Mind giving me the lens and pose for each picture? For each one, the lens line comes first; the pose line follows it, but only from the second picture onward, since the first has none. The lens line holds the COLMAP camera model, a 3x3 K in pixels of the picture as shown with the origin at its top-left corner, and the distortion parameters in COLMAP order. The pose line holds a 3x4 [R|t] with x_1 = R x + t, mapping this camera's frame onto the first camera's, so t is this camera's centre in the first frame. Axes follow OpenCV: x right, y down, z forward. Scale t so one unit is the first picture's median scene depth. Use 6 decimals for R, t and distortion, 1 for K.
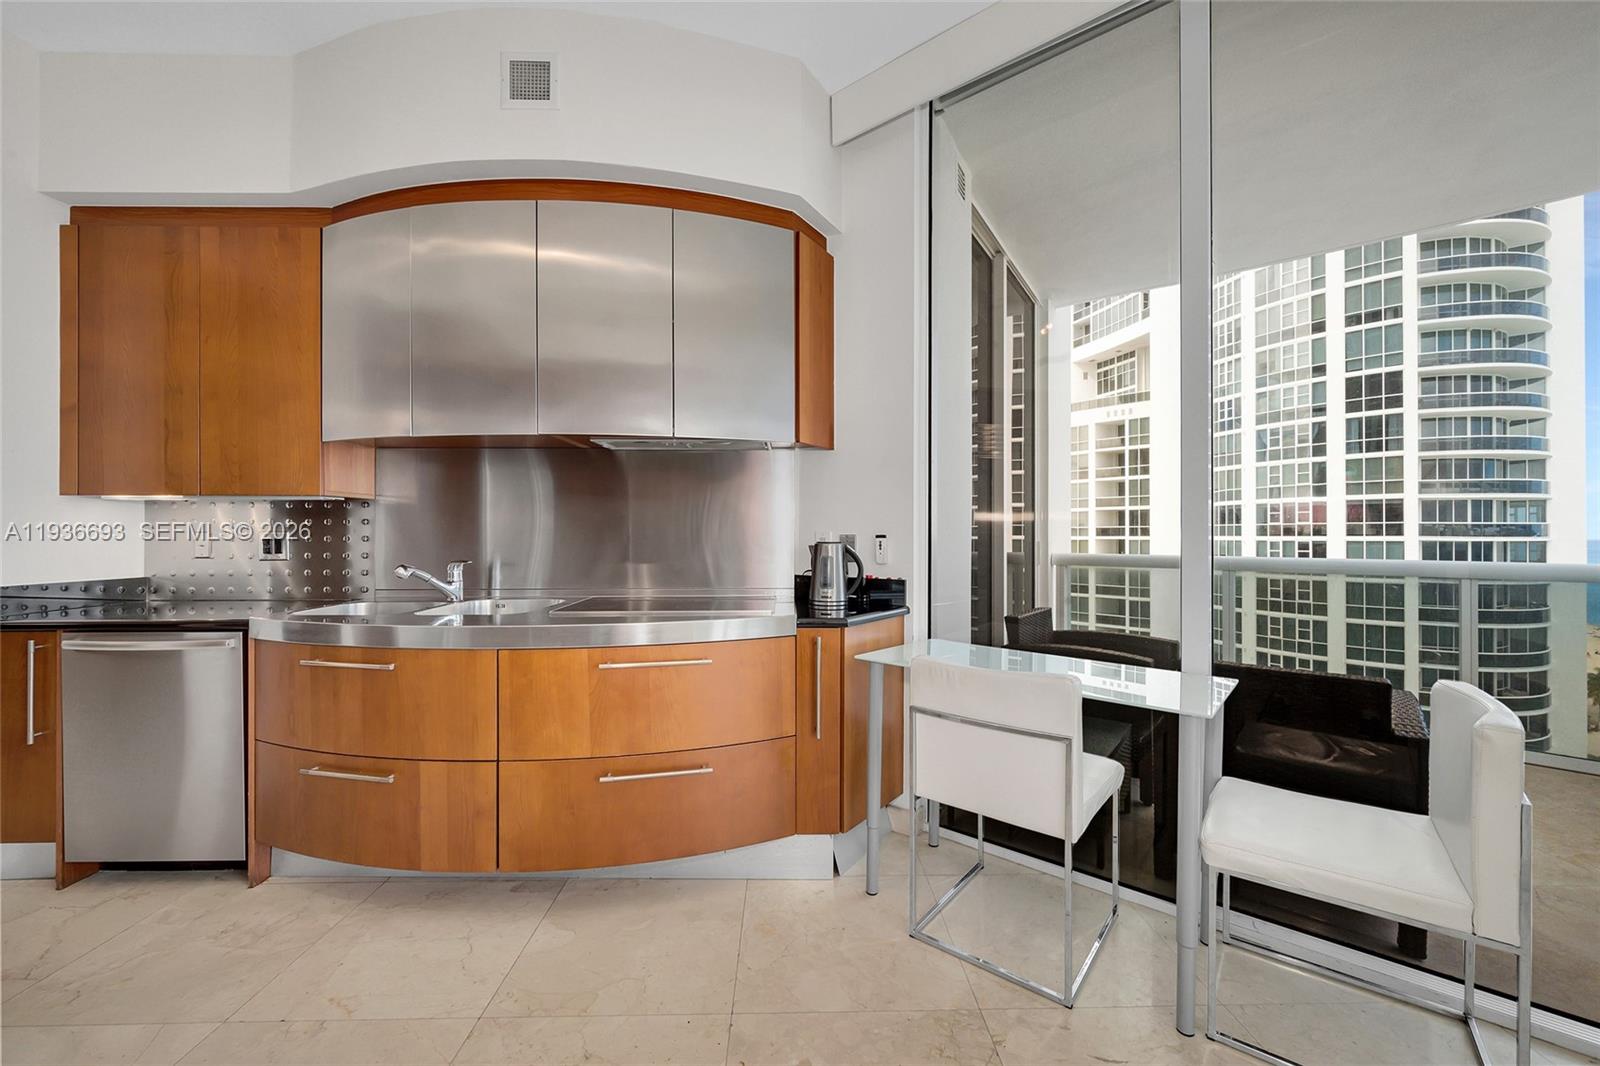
lens RADIAL K [[632.1, 0, 800.9], [0, 632.1, 531.8], [0, 0, 1]] dist [0.001697, 0.000430]
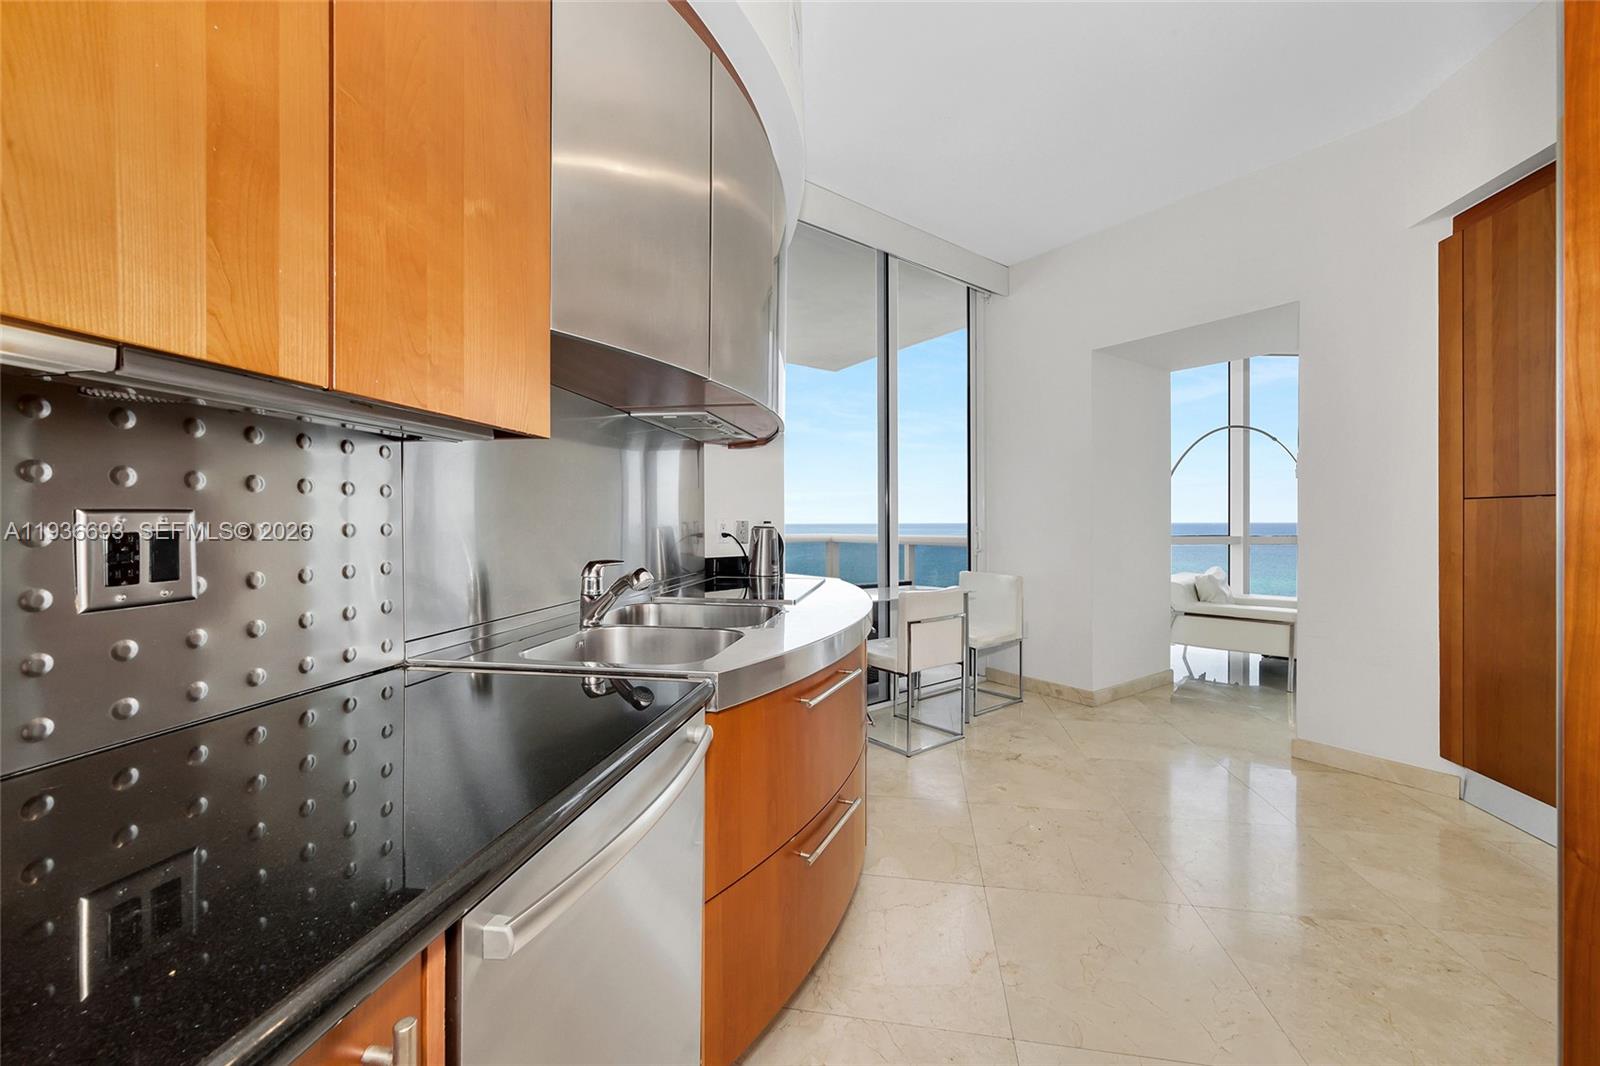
lens RADIAL K [[632.1, 0, 800.9], [0, 632.1, 531.8], [0, 0, 1]] dist [0.001697, 0.000430]
pose [[0.196683, -0.016014, 0.980336, -1.164306], [0.000609, 0.999868, 0.016211, 0.004870], [-0.980467, -0.002591, 0.196667, 0.698325]]
